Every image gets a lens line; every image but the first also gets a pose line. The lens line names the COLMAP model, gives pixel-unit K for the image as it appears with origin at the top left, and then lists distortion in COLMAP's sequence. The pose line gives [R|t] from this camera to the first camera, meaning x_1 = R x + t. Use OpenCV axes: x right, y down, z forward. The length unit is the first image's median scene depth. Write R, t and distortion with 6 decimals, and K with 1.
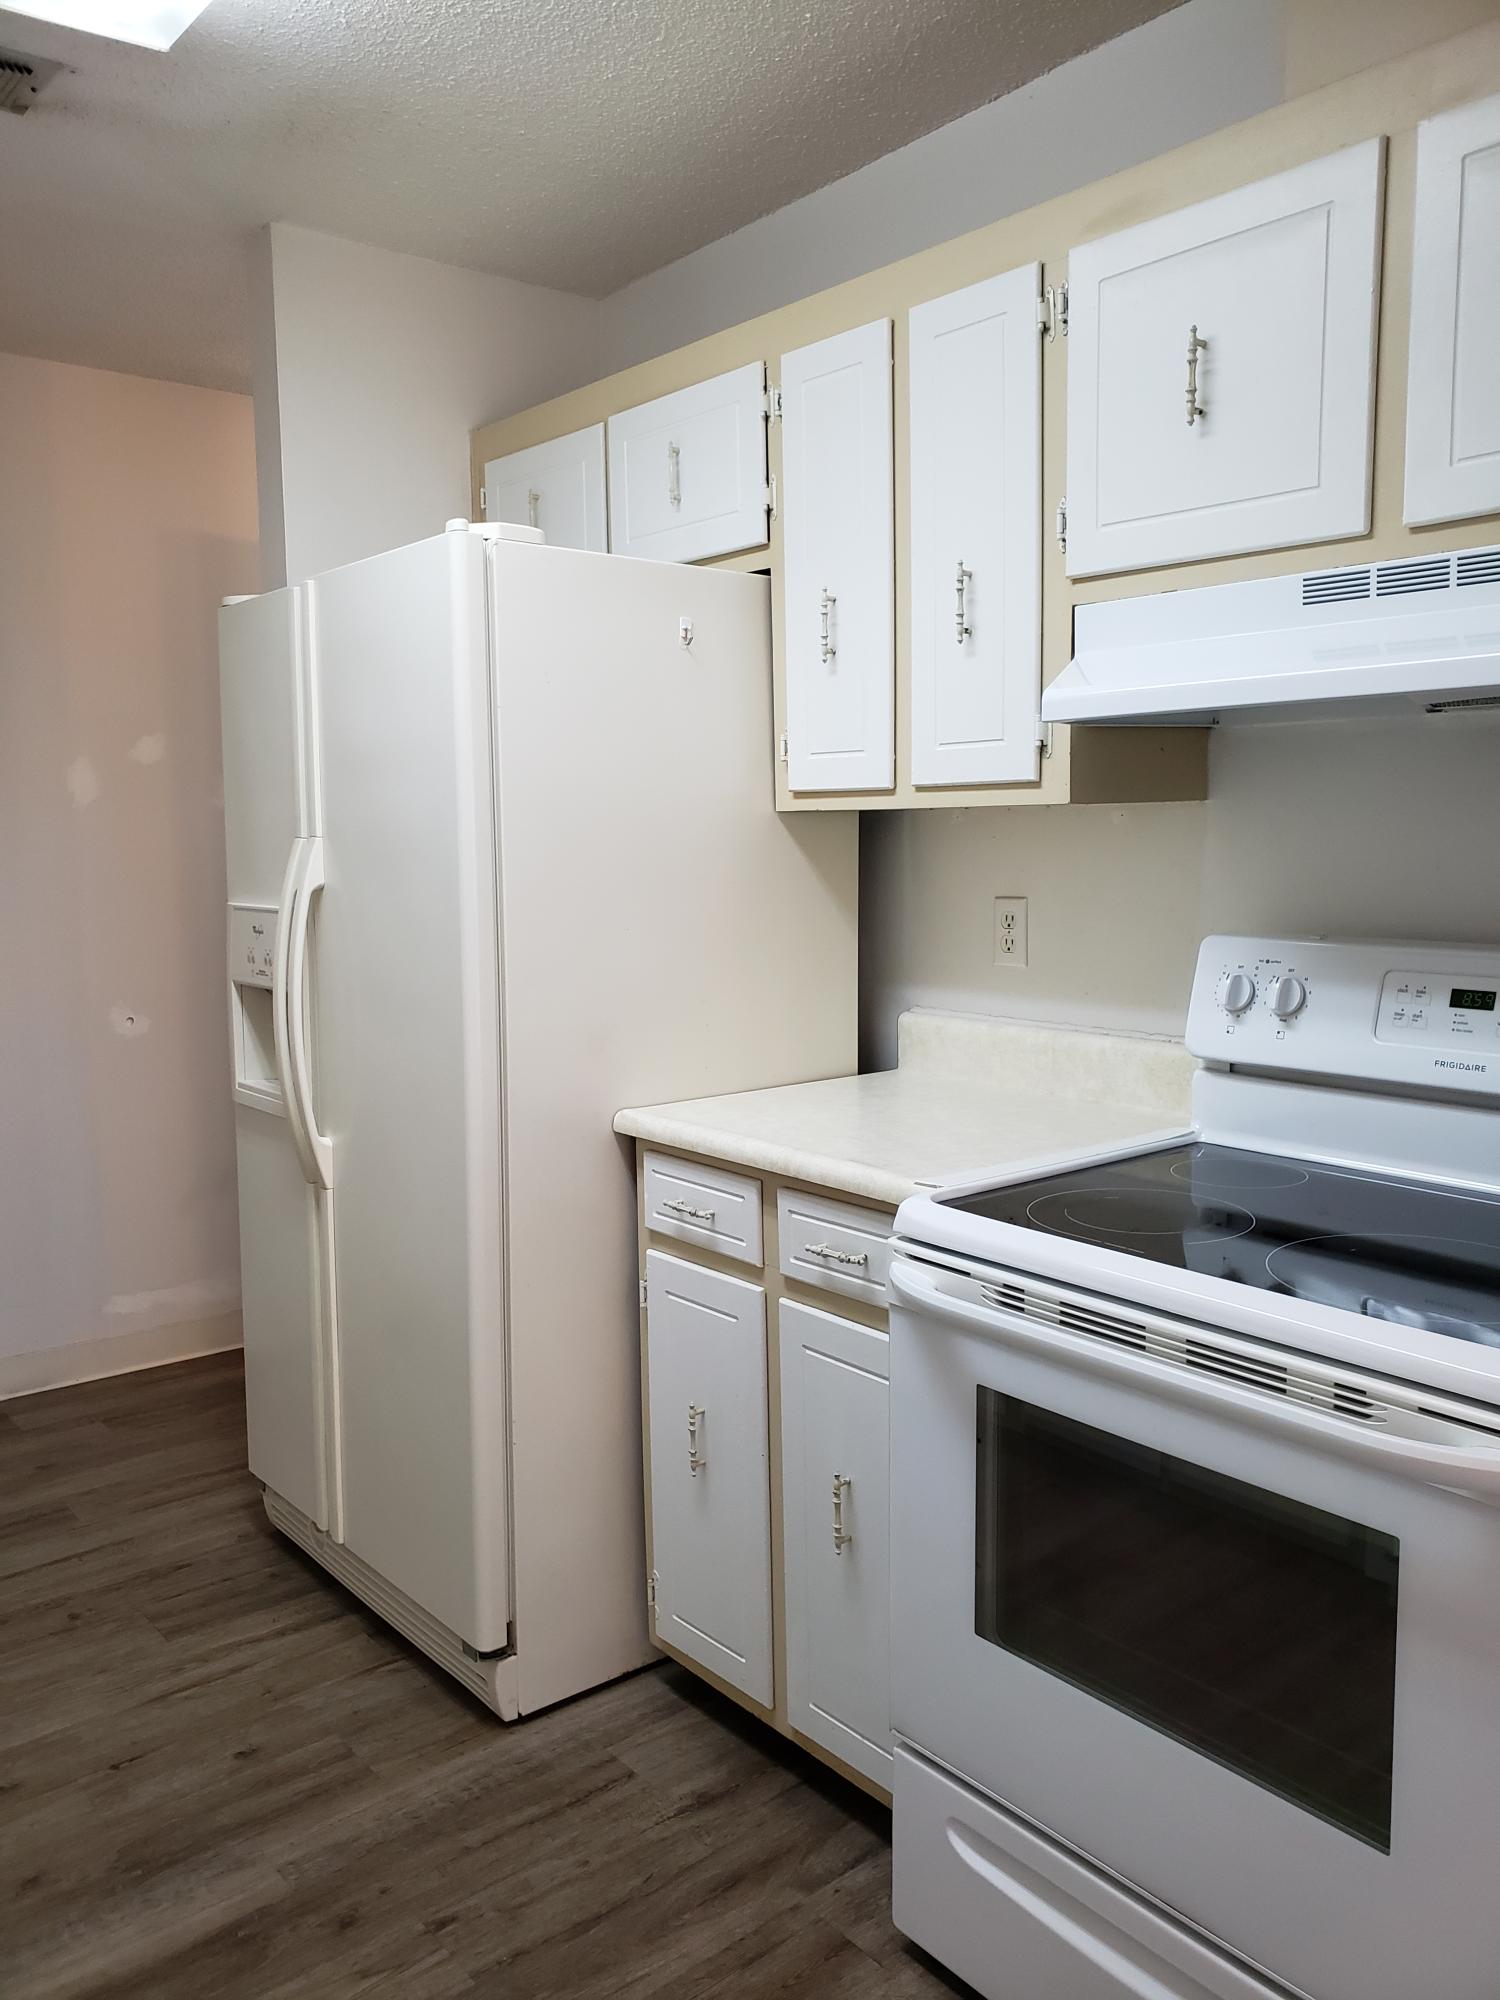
lens RADIAL K [[1524.4, 0, 752.4], [0, 1524.4, 1007.0], [0, 0, 1]] dist [0.031768, -0.027621]
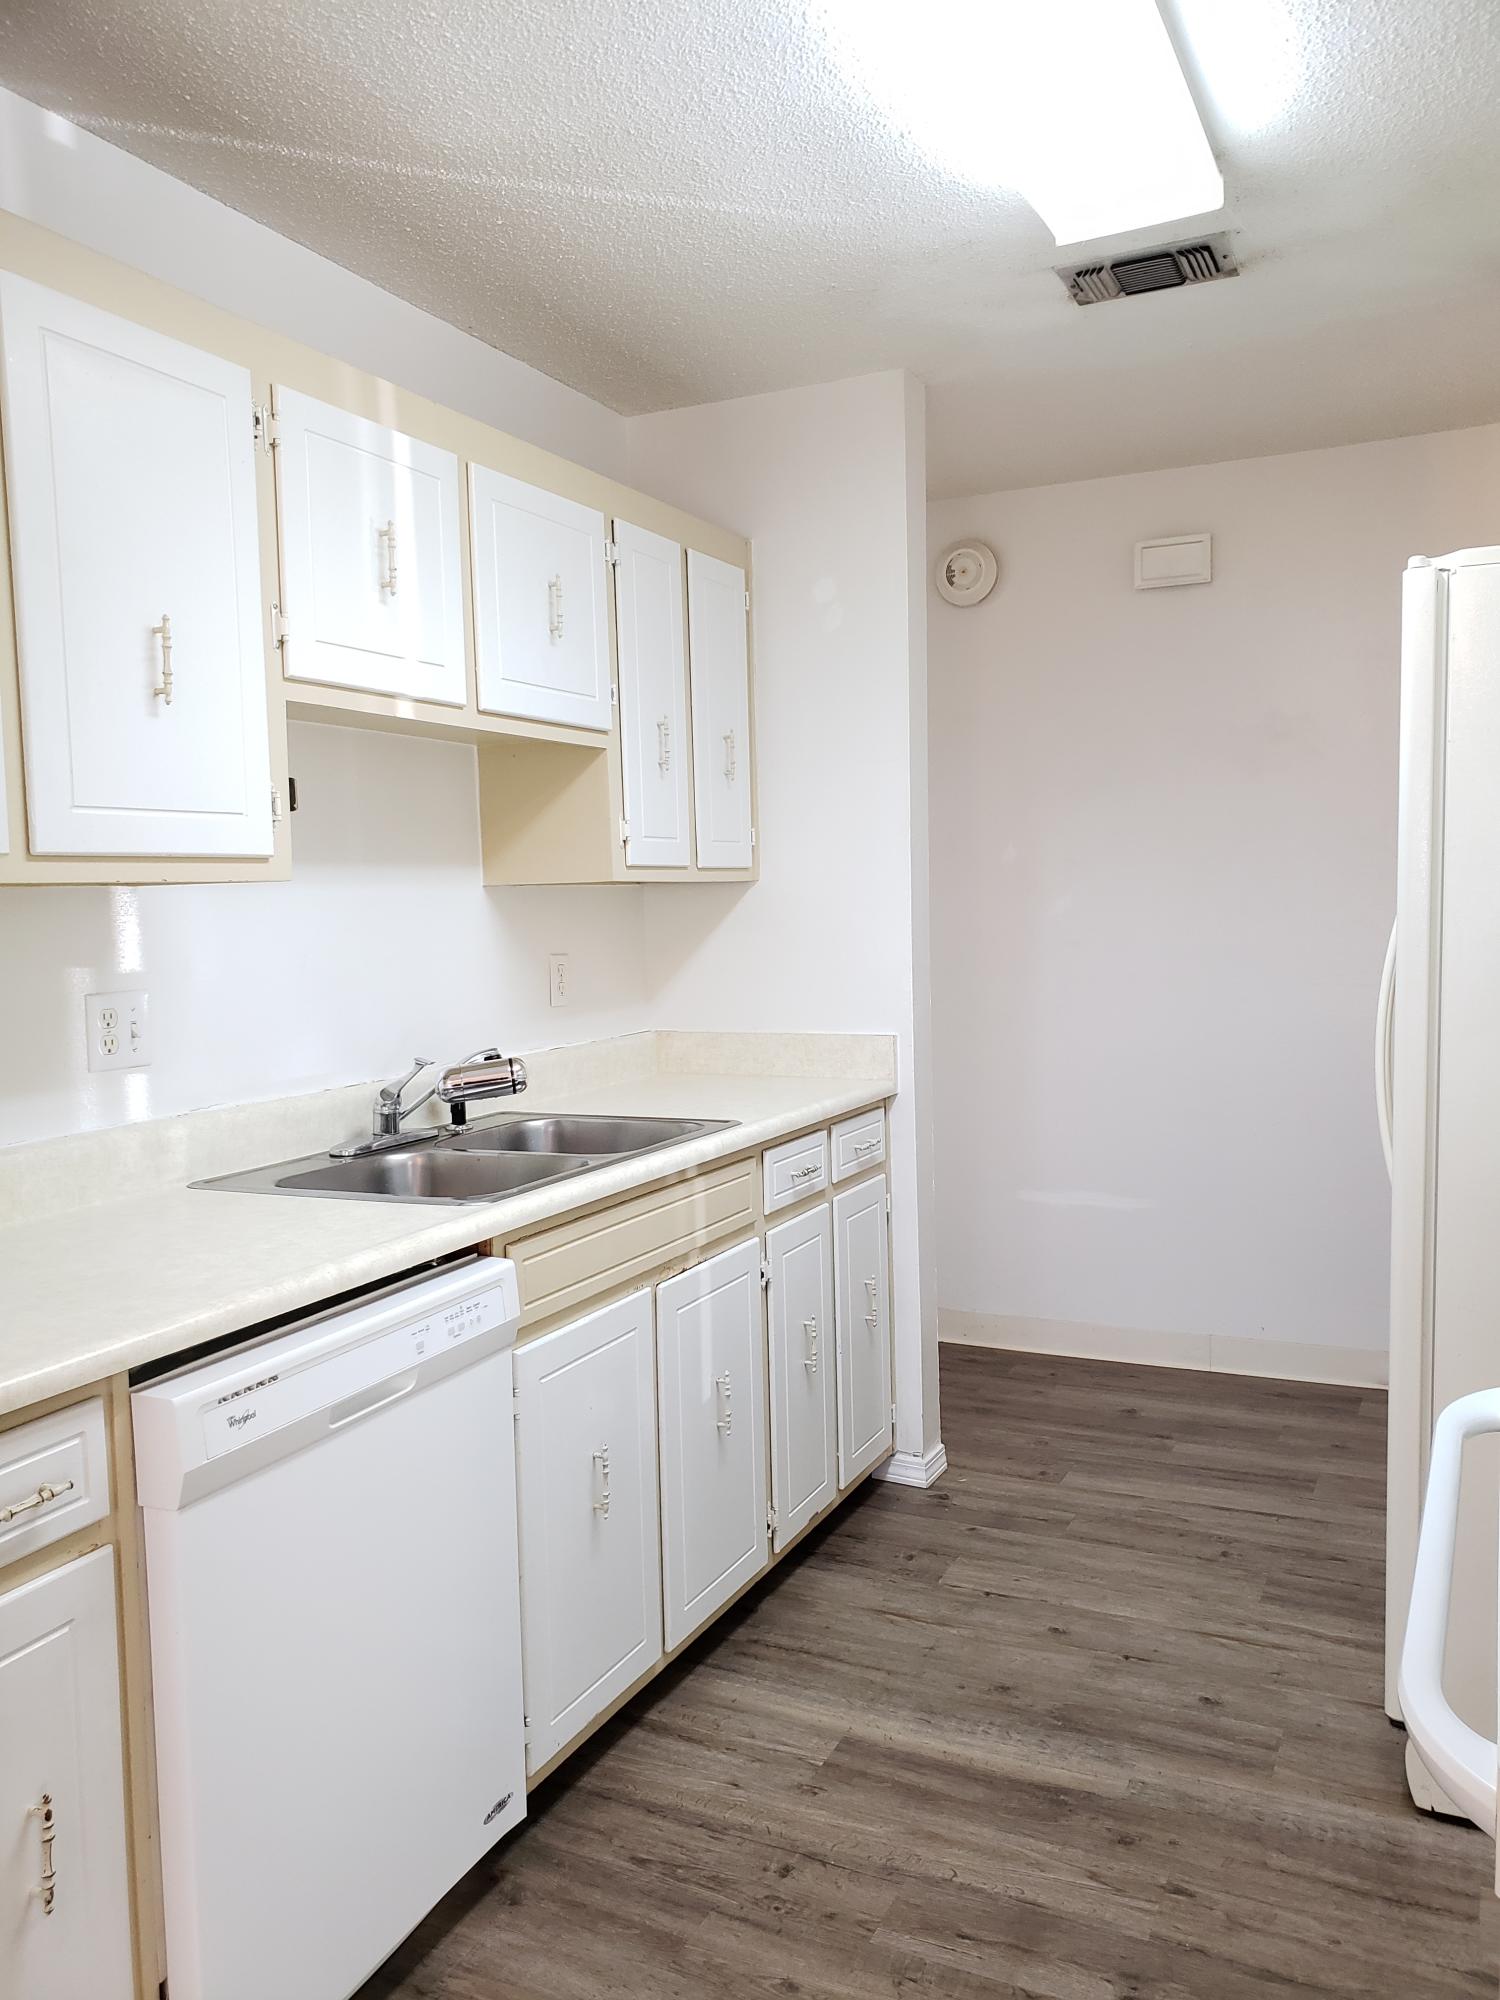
lens RADIAL K [[1524.4, 0, 736.3], [0, 1524.4, 999.0], [0, 0, 1]] dist [0.031768, -0.027621]
pose [[0.402437, 0.054765, -0.913808, 0.554438], [-0.075677, 0.996783, 0.026410, -0.026321], [0.912314, 0.058526, 0.405287, 0.219791]]
